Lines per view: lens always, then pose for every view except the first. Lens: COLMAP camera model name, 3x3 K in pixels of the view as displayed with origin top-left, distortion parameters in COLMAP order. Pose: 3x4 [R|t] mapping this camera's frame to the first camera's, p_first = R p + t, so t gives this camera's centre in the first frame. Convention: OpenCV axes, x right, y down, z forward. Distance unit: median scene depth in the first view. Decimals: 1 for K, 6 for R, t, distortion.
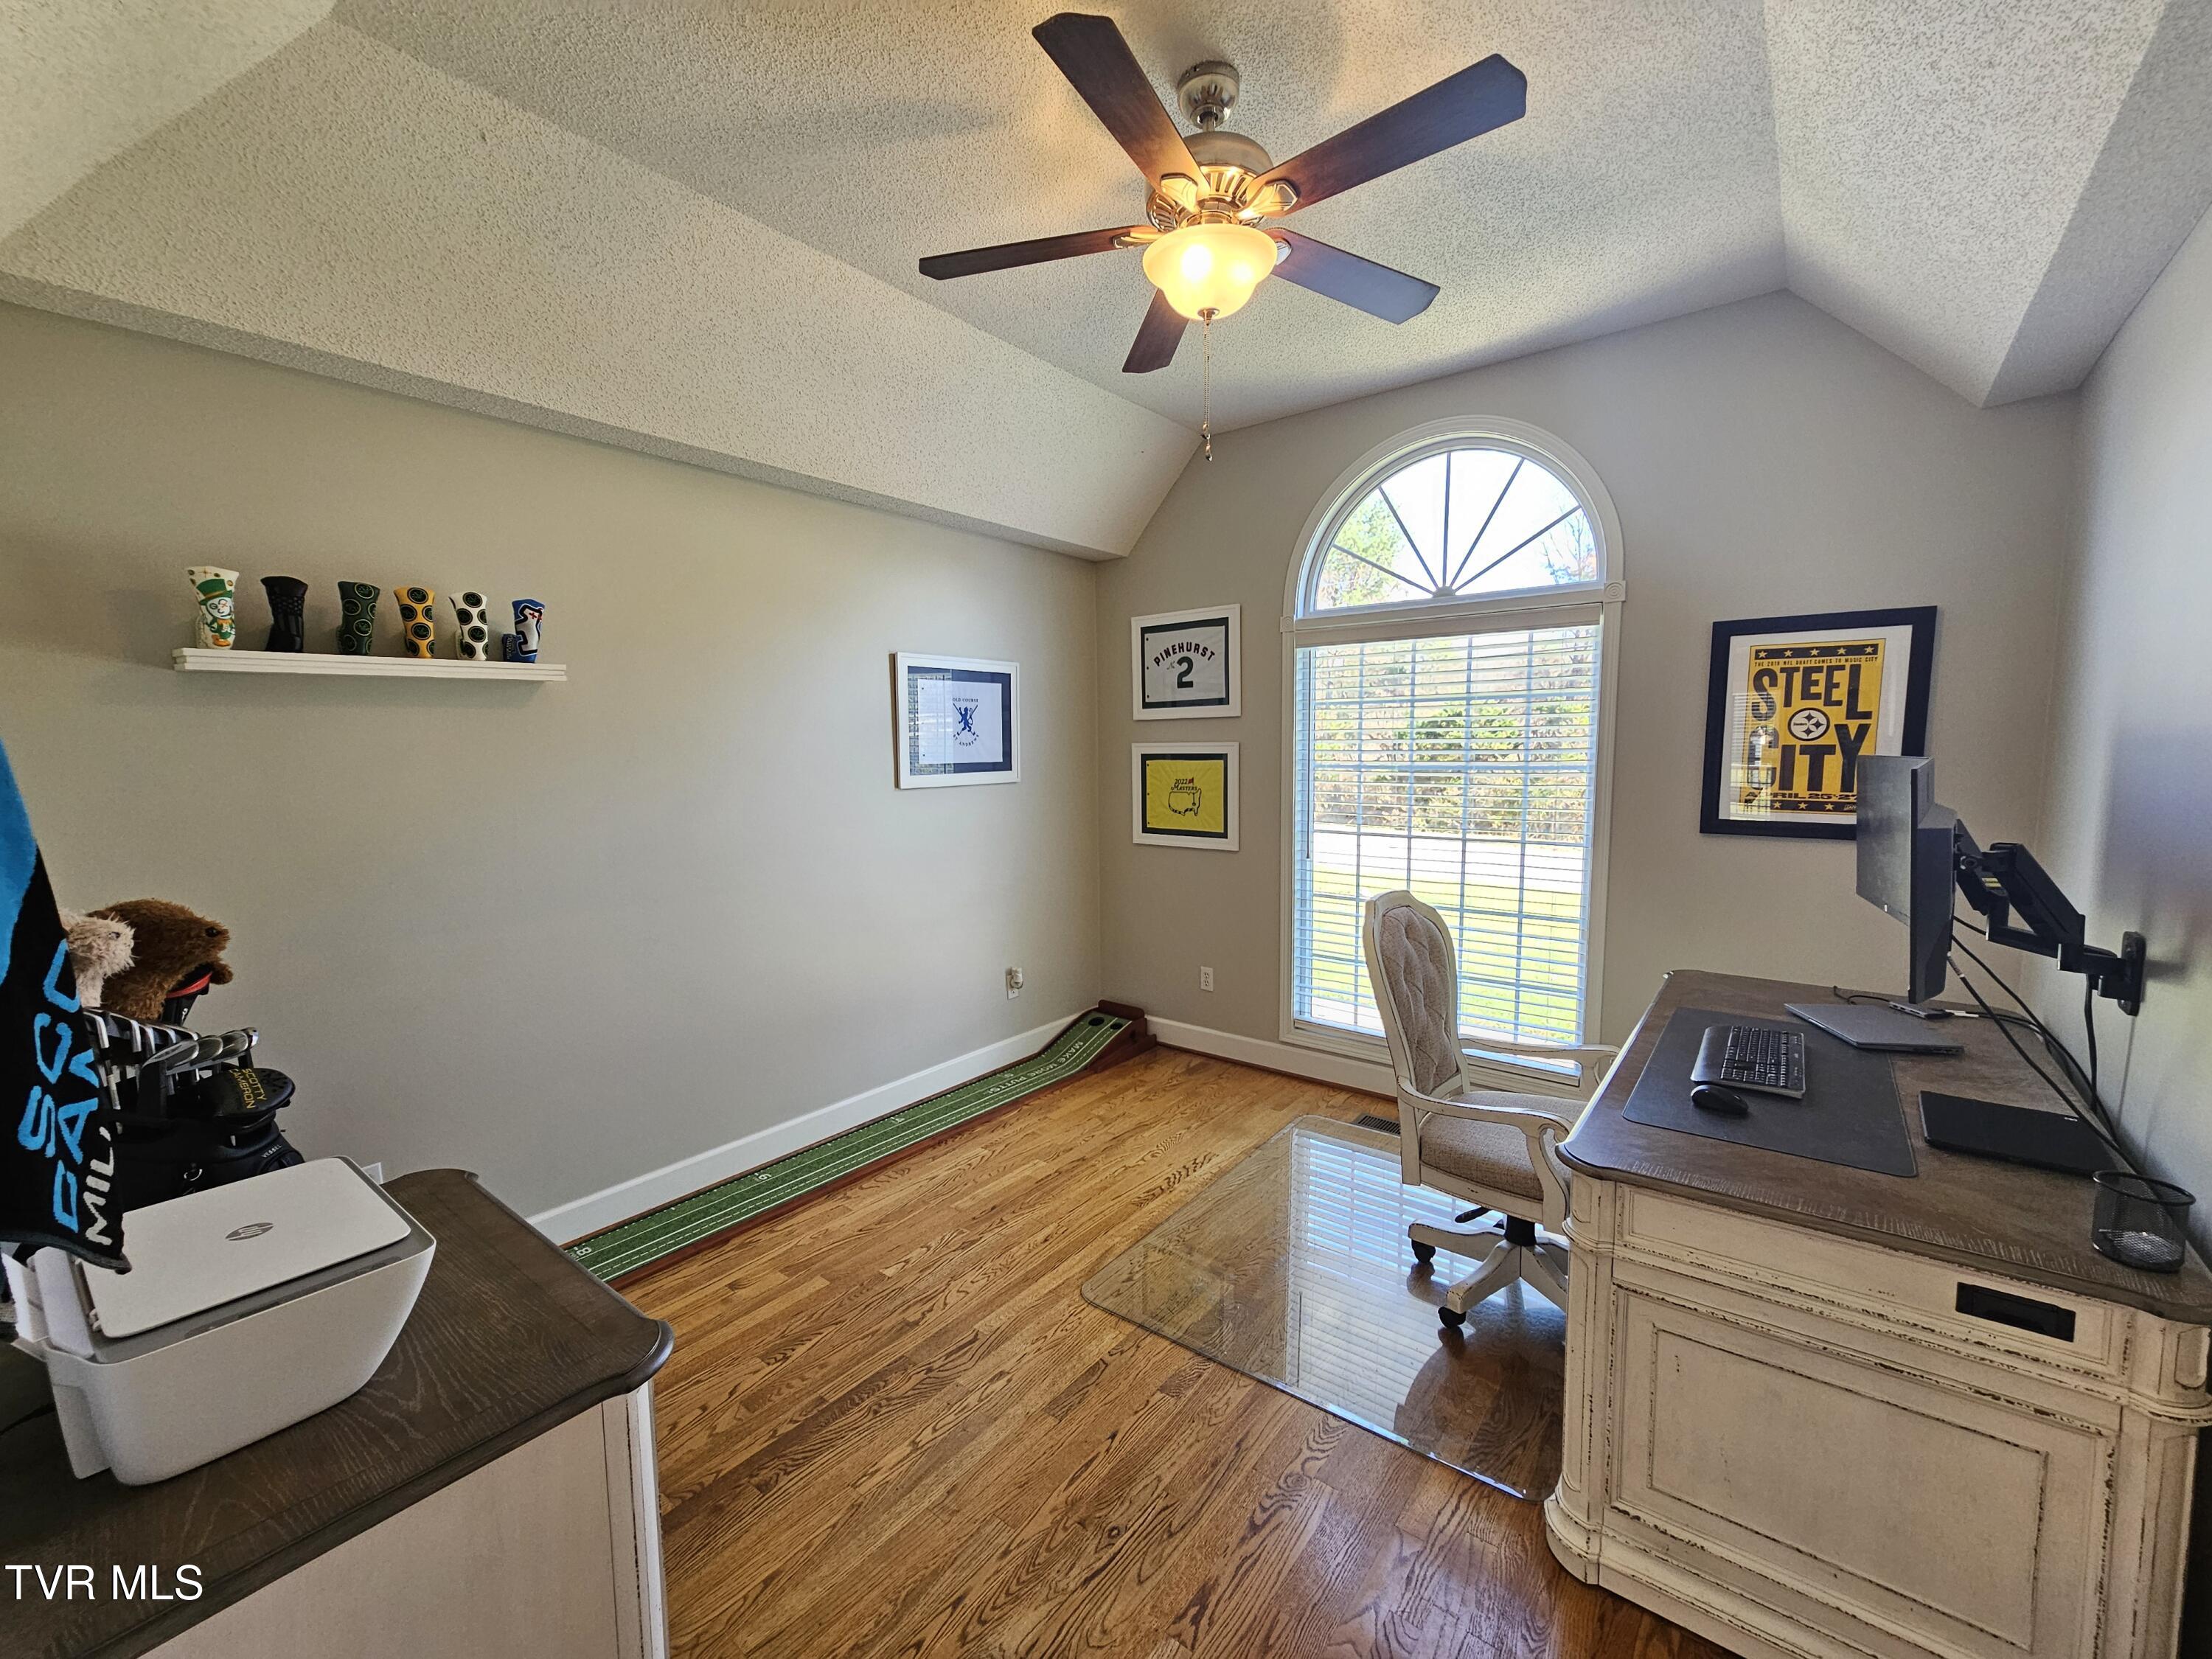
lens RADIAL K [[909.7, 0, 1102.2], [0, 909.7, 829.2], [0, 0, 1]] dist [0.005838, -0.000316]
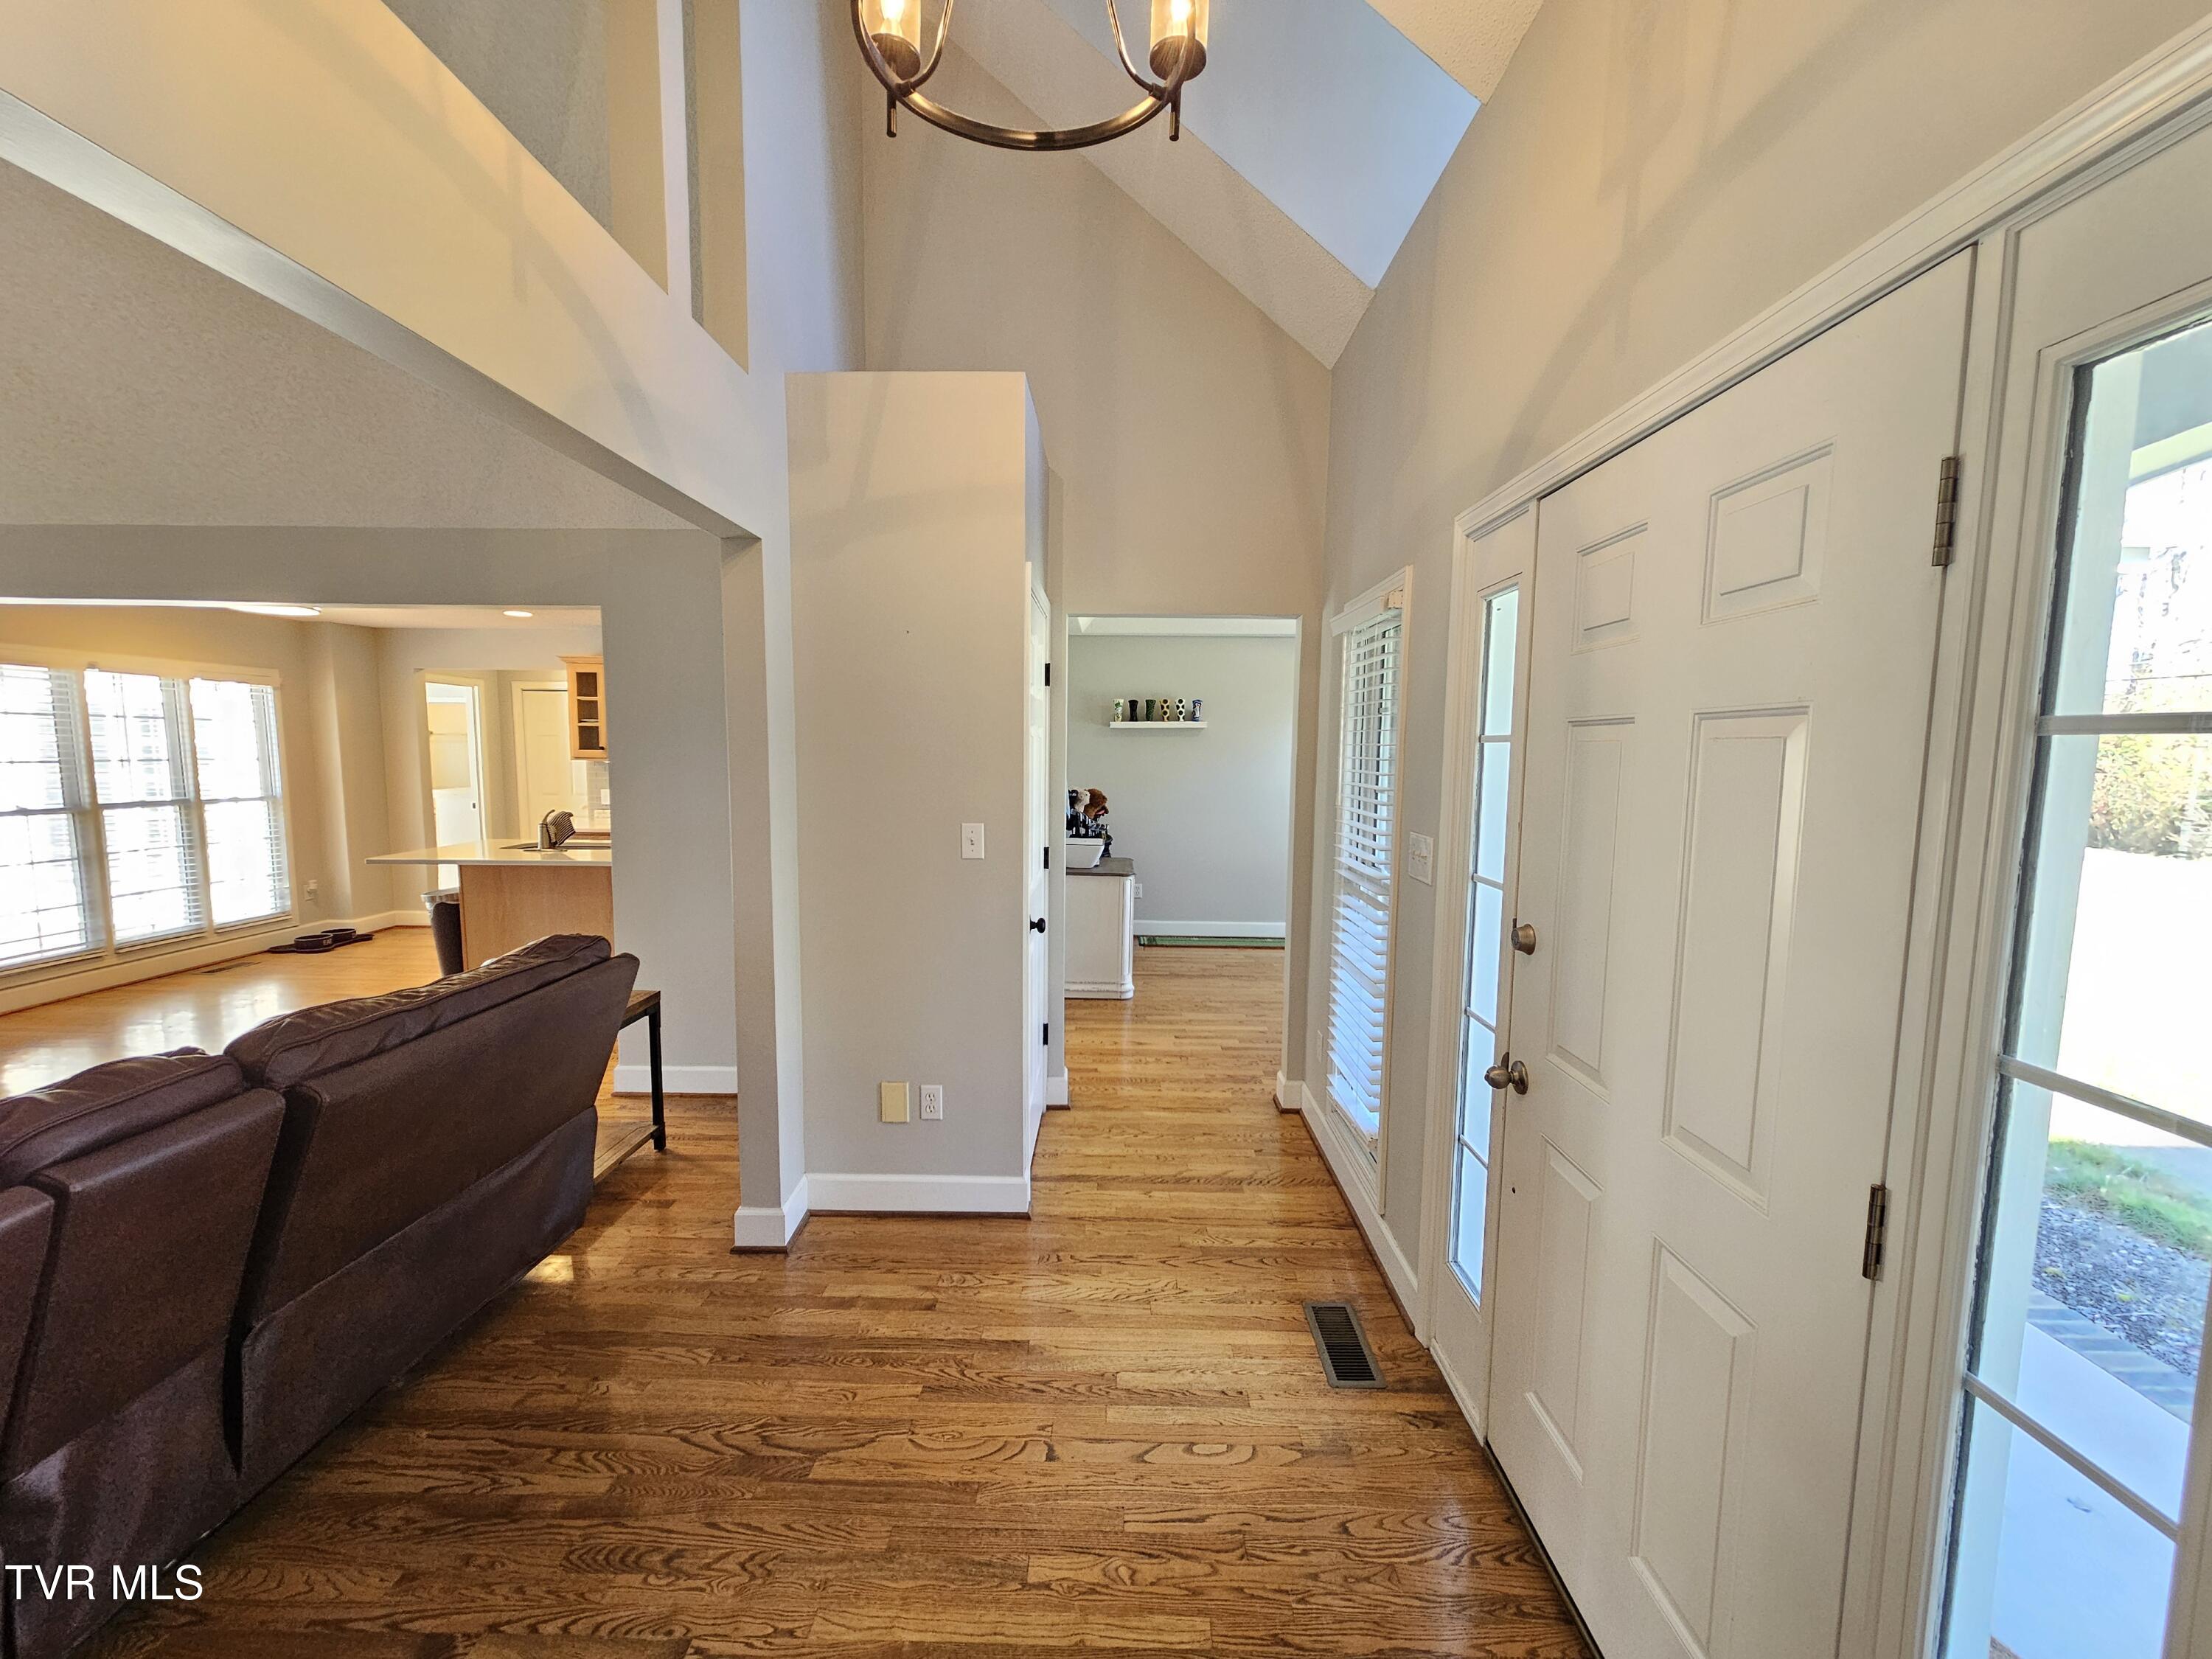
lens RADIAL K [[909.7, 0, 1104.8], [0, 909.7, 834.5], [0, 0, 1]] dist [0.005838, -0.000316]
pose [[0.607849, 0.100841, -0.787623, 1.300723], [-0.091044, 0.994213, 0.057028, 0.029257], [0.788816, 0.037044, 0.613512, -0.846007]]
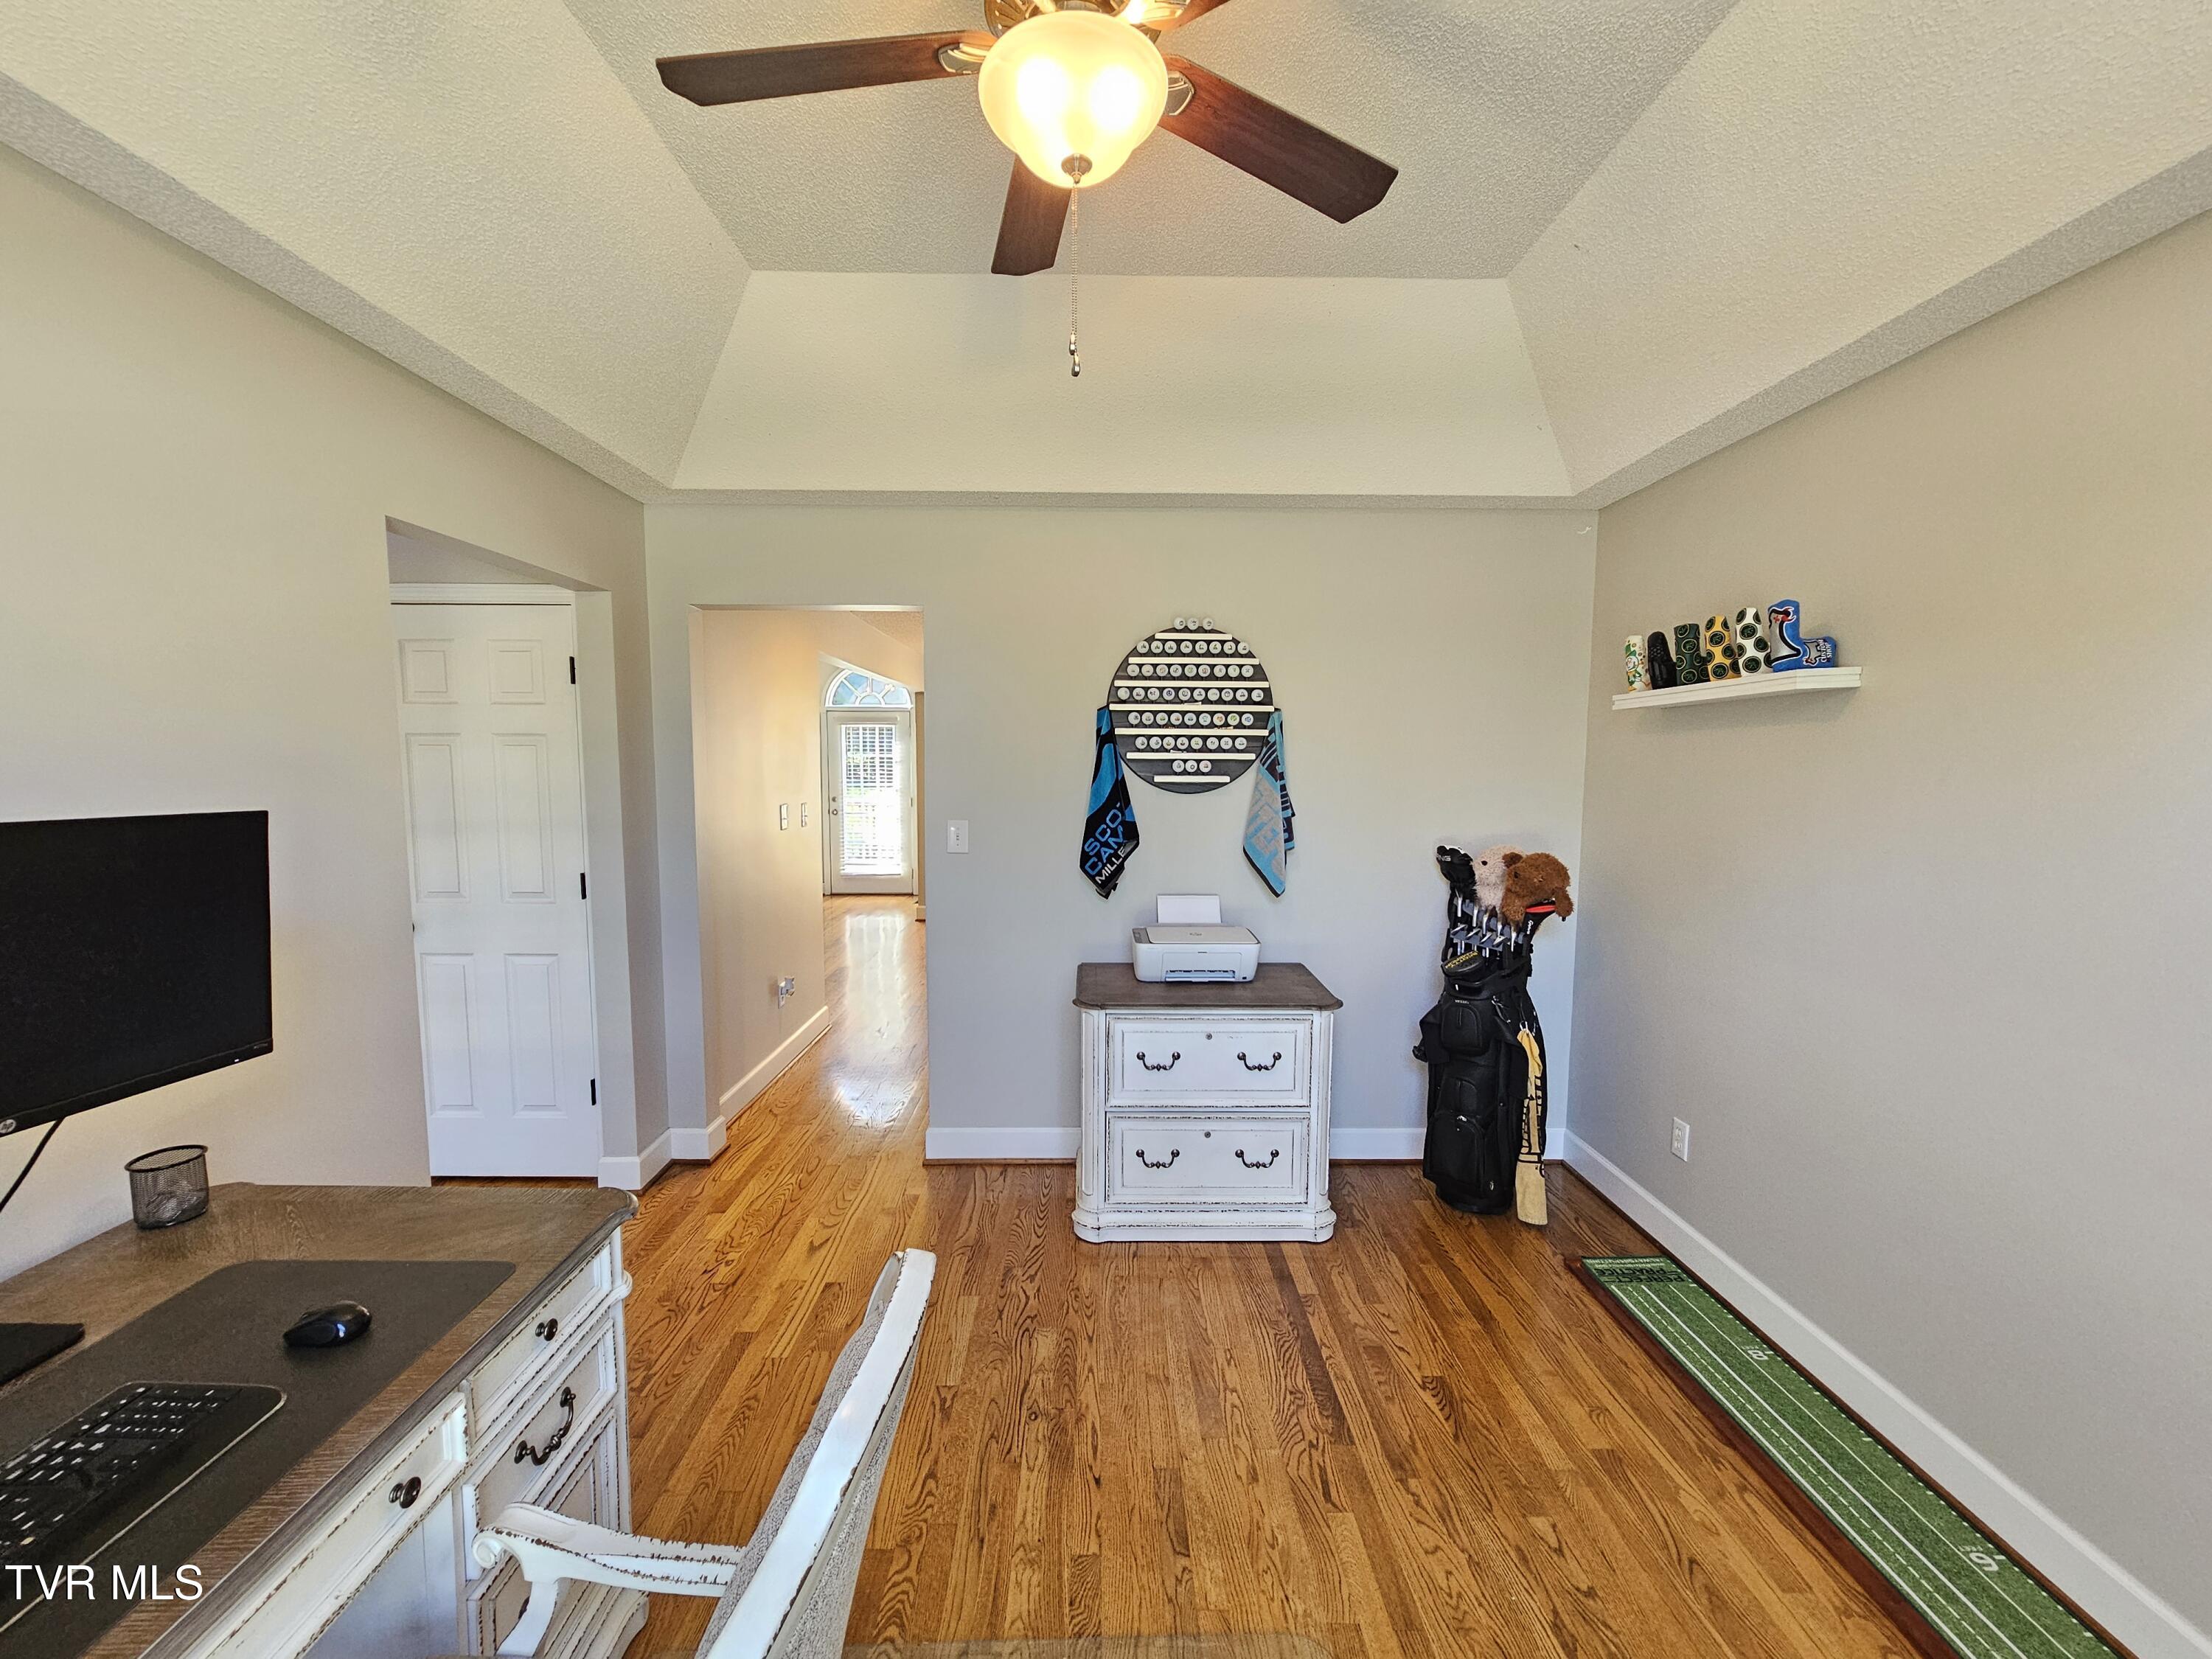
lens RADIAL K [[909.7, 0, 1094.4], [0, 909.7, 828.3], [0, 0, 1]] dist [0.005838, -0.000316]
pose [[-0.784023, 0.059444, -0.617879, 0.401237], [-0.051454, 0.985755, 0.160125, -0.123716], [0.618595, 0.157334, -0.769796, 1.142863]]
